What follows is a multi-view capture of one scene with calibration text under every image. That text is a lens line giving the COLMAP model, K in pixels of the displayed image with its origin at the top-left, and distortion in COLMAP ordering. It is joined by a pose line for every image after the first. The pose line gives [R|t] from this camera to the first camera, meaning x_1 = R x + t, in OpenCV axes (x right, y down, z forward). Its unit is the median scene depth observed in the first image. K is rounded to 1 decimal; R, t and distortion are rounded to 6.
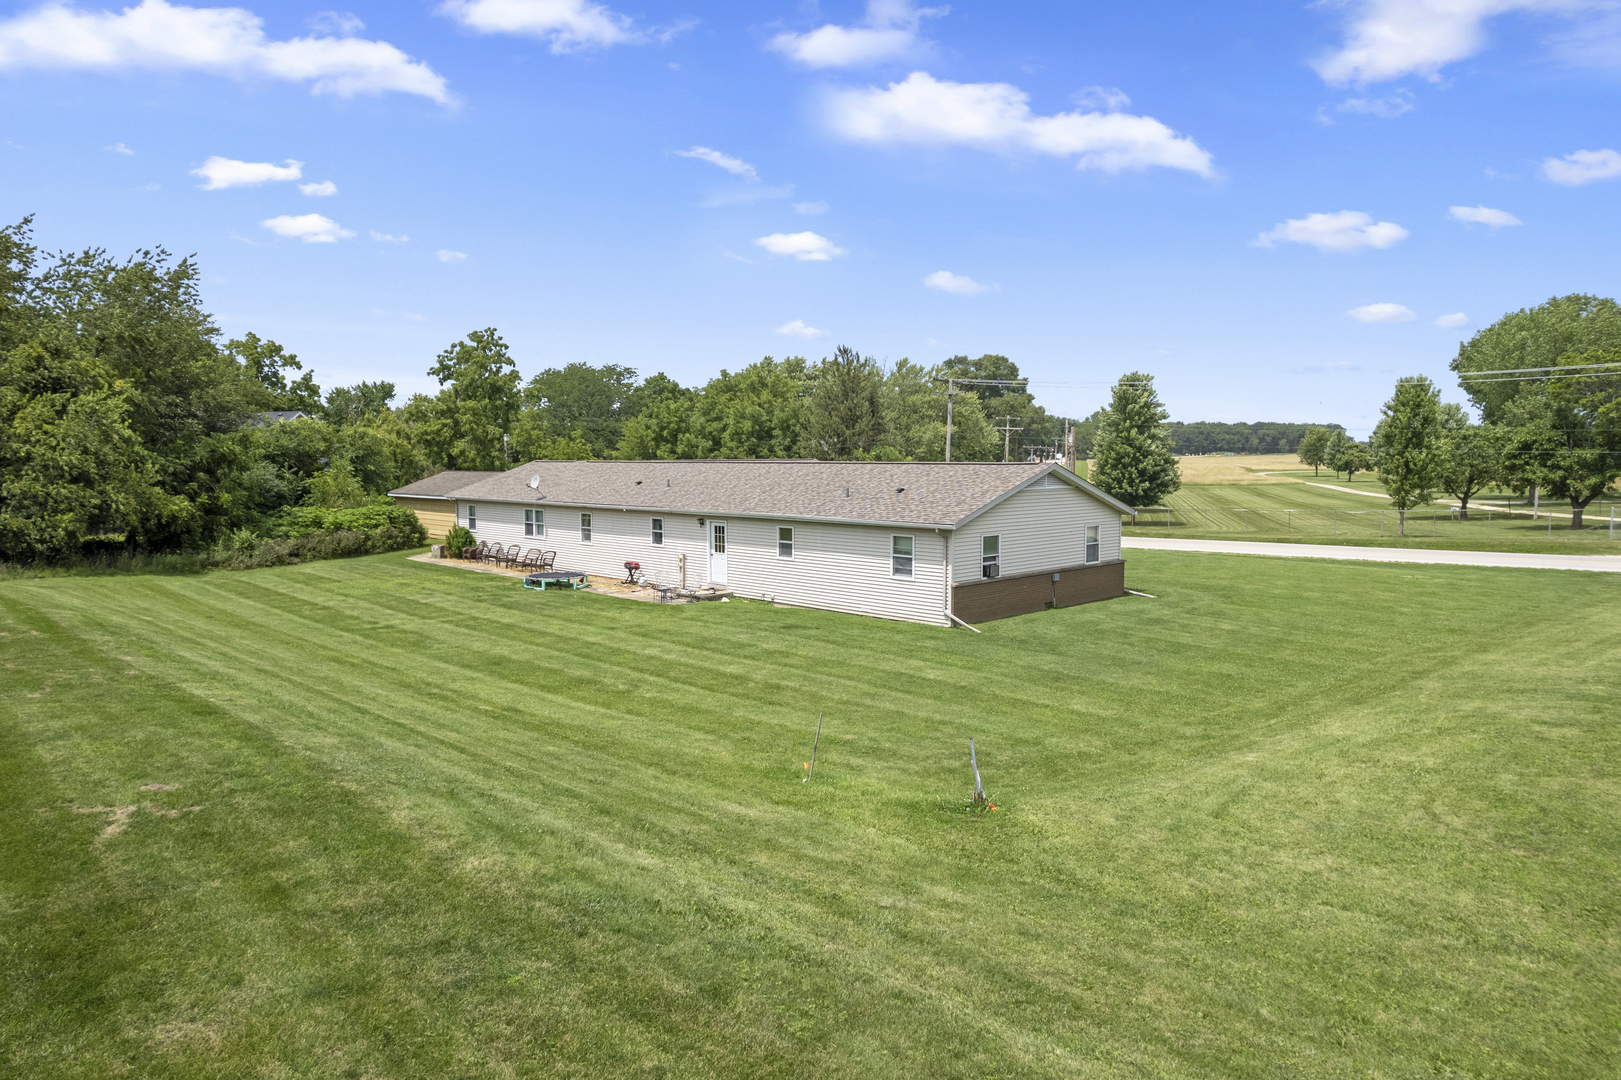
lens RADIAL K [[1033.6, 0, 830.3], [0, 1033.6, 539.7], [0, 0, 1]] dist [-0.073603, 0.066680]
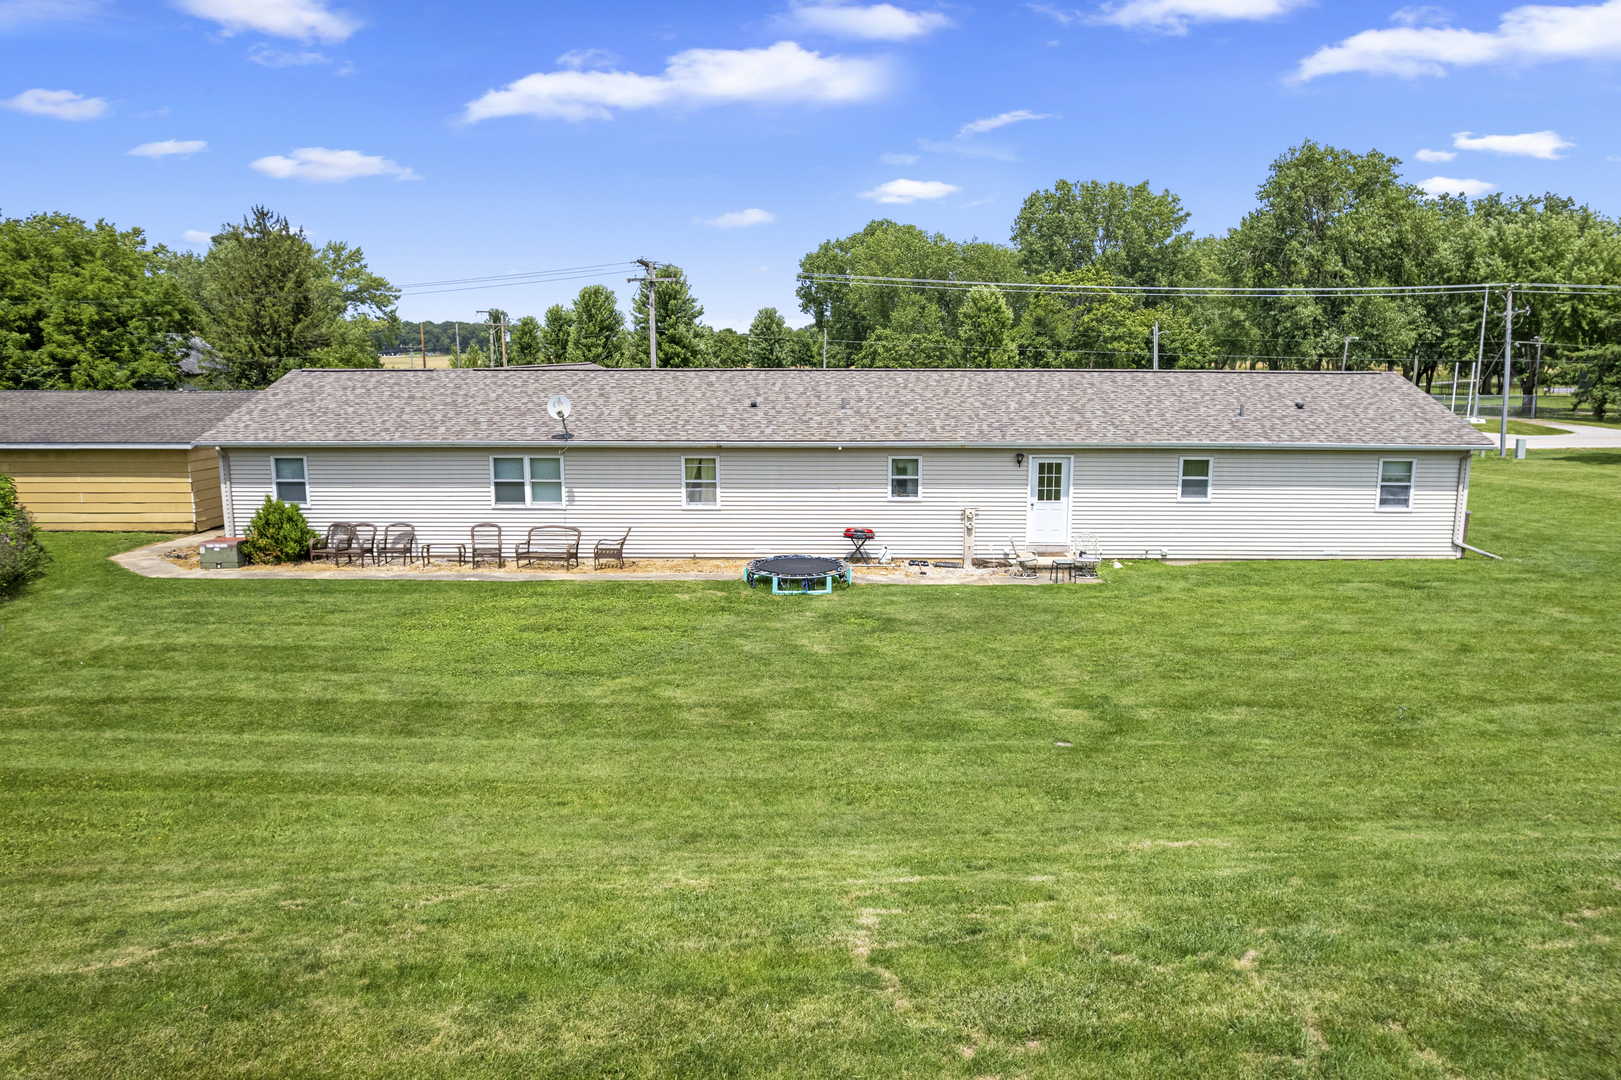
lens RADIAL K [[1033.6, 0, 830.3], [0, 1033.6, 539.7], [0, 0, 1]] dist [-0.073603, 0.066680]
pose [[0.714914, -0.122224, 0.688447, -0.661874], [0.053896, 0.991307, 0.120025, -0.050473], [-0.697132, -0.048703, 0.715286, 0.562444]]
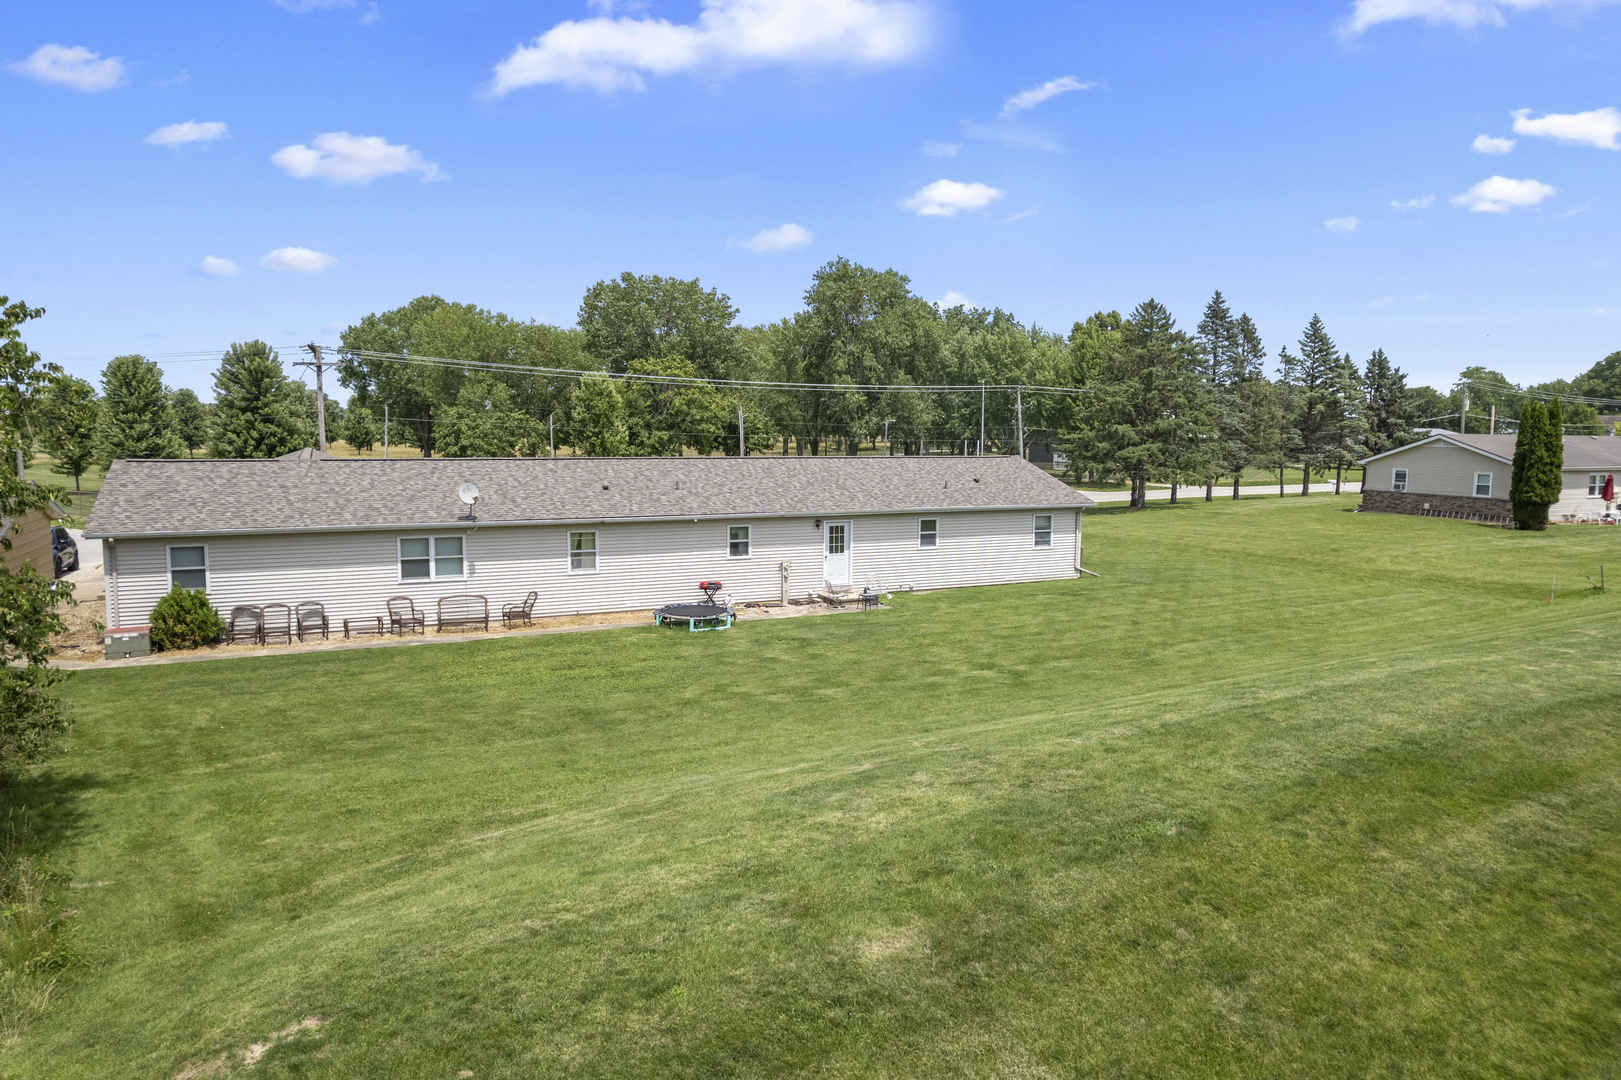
lens RADIAL K [[1033.6, 0, 830.3], [0, 1033.6, 539.7], [0, 0, 1]] dist [-0.073603, 0.066680]
pose [[0.314662, -0.097208, 0.944213, -0.962748], [0.065980, 0.994576, 0.080405, -0.073884], [-0.946908, 0.036999, 0.319370, 0.654067]]
